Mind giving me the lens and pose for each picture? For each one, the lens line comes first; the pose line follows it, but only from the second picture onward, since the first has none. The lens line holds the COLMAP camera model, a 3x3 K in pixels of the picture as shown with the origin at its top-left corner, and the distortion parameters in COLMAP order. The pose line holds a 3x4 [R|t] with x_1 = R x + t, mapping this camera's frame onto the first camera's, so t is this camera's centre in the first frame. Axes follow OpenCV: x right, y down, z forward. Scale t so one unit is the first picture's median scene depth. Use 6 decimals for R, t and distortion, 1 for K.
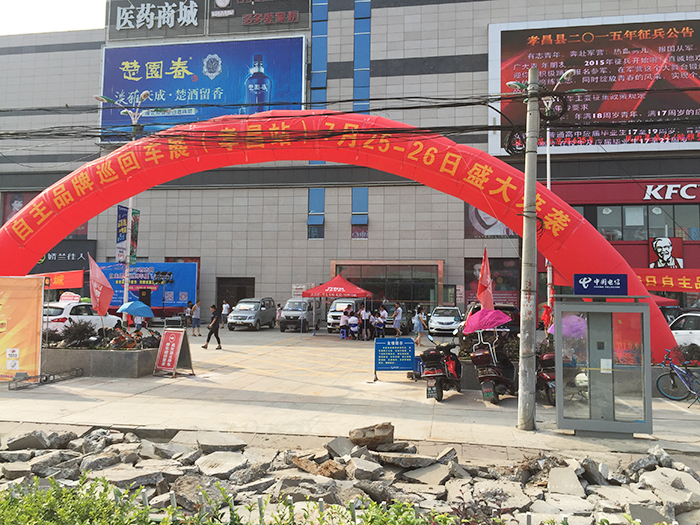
lens RADIAL K [[590.6, 0, 350.0], [0, 590.6, 262.5], [0, 0, 1]] dist [0.091503, -0.131153]
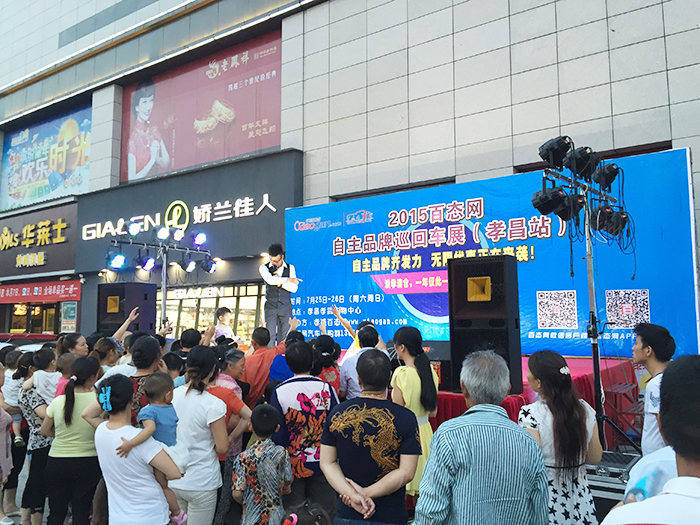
lens RADIAL K [[590.6, 0, 350.0], [0, 590.6, 262.5], [0, 0, 1]] dist [0.091503, -0.131153]
pose [[0.899336, -0.065944, -0.432257, -0.268896], [0.047701, 0.997459, -0.052925, 0.045665], [0.434648, 0.026978, 0.900196, 0.738435]]
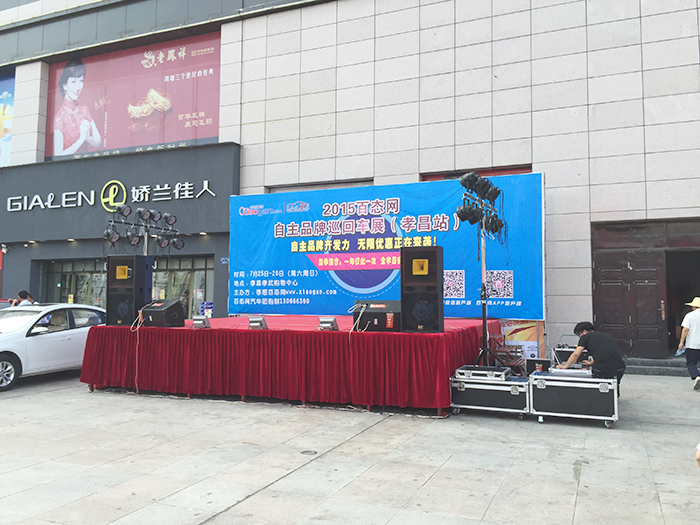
lens RADIAL K [[590.6, 0, 350.0], [0, 590.6, 262.5], [0, 0, 1]] dist [0.091503, -0.131153]
pose [[0.971529, -0.025365, -0.235560, -0.275329], [0.024093, 0.999675, -0.008277, 0.045423], [0.235694, 0.002366, 0.971825, 0.665416]]
